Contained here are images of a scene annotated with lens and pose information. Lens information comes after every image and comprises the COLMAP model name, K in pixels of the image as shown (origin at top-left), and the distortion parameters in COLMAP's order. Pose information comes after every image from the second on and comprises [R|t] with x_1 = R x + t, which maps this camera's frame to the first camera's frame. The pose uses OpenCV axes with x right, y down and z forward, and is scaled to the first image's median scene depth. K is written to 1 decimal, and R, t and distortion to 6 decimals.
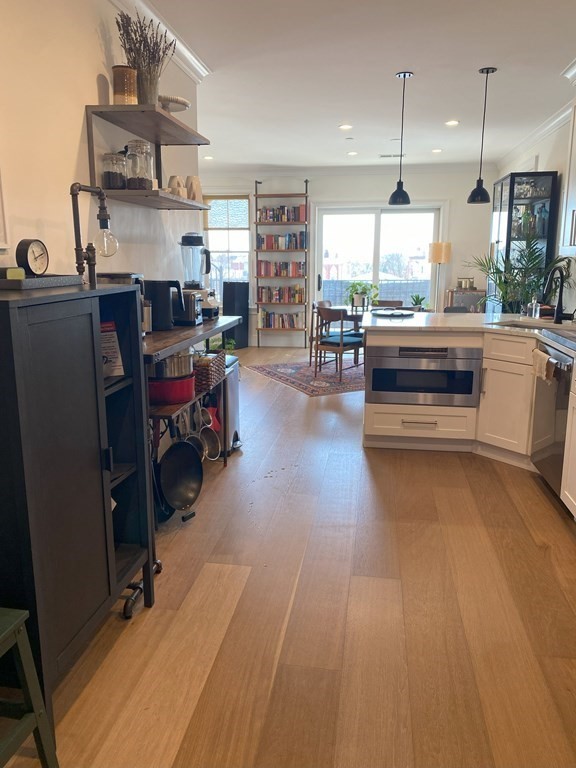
lens RADIAL K [[584.8, 0, 285.7], [0, 584.8, 377.3], [0, 0, 1]] dist [0.032180, -0.025998]
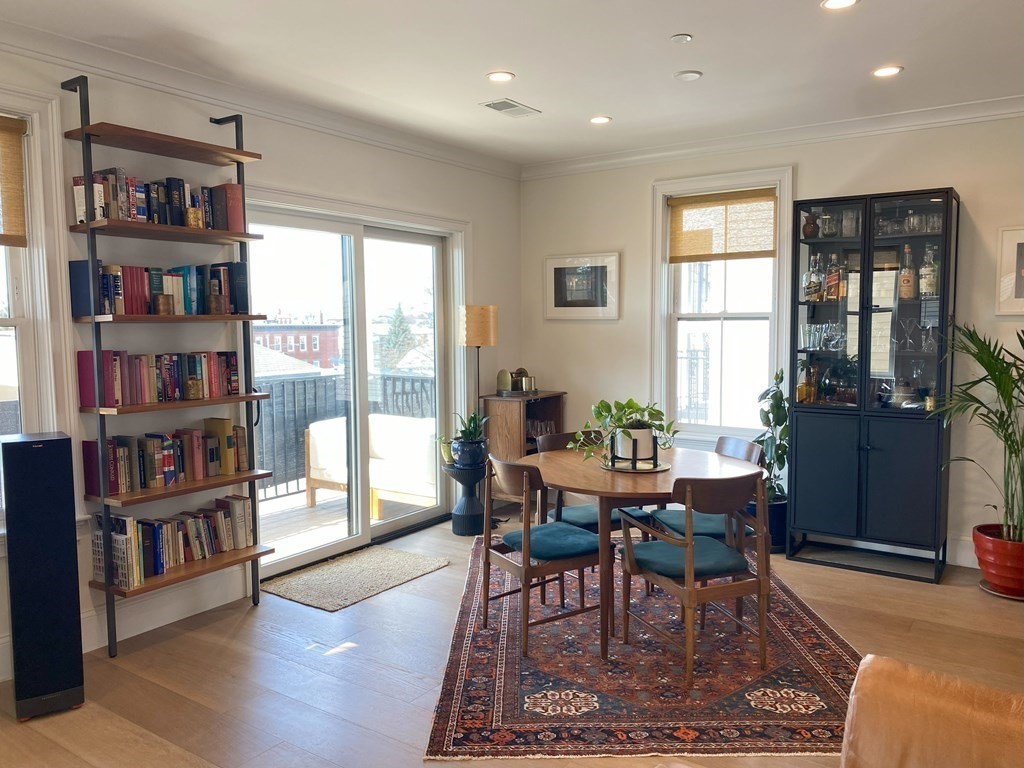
lens RADIAL K [[779.8, 0, 506.5], [0, 779.8, 384.3], [0, 0, 1]] dist [0.032180, -0.025998]
pose [[0.442701, -0.069222, 0.893993, -0.476947], [0.187180, 0.982185, -0.016639, -0.222597], [-0.876915, 0.174704, 0.447772, 1.042731]]
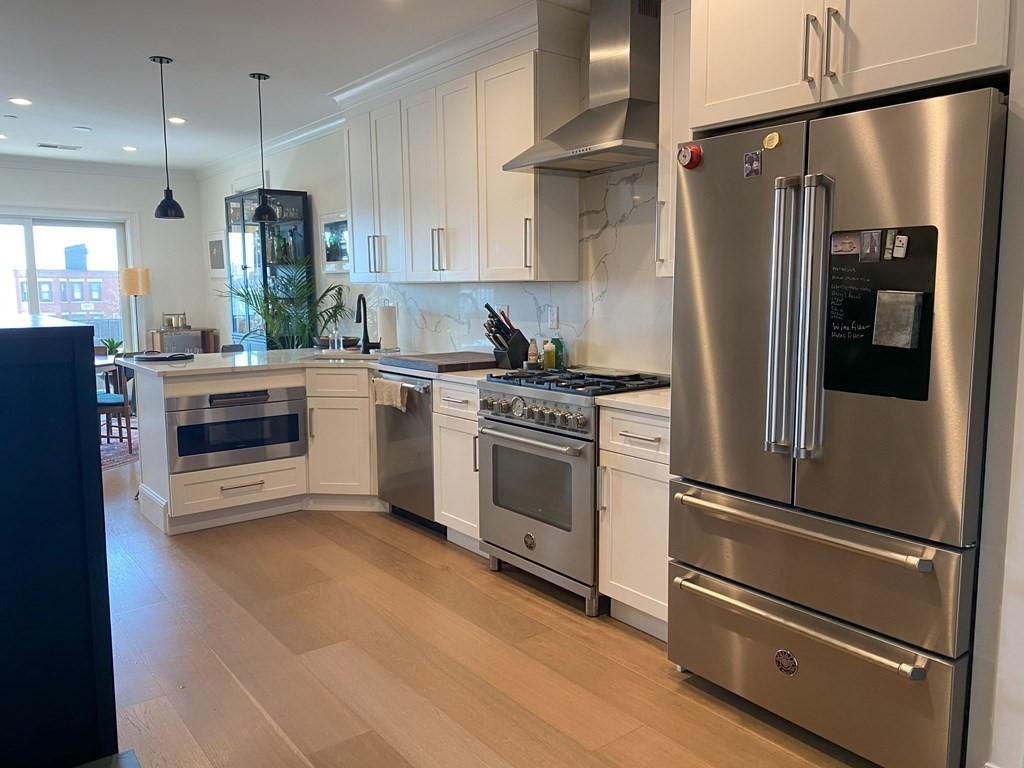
lens RADIAL K [[779.8, 0, 507.3], [0, 779.8, 380.2], [0, 0, 1]] dist [0.032180, -0.025998]
pose [[0.687776, -0.089557, 0.720377, -0.211441], [0.152840, 0.987981, -0.023098, 0.010434], [-0.709650, 0.125989, 0.693198, -0.016444]]
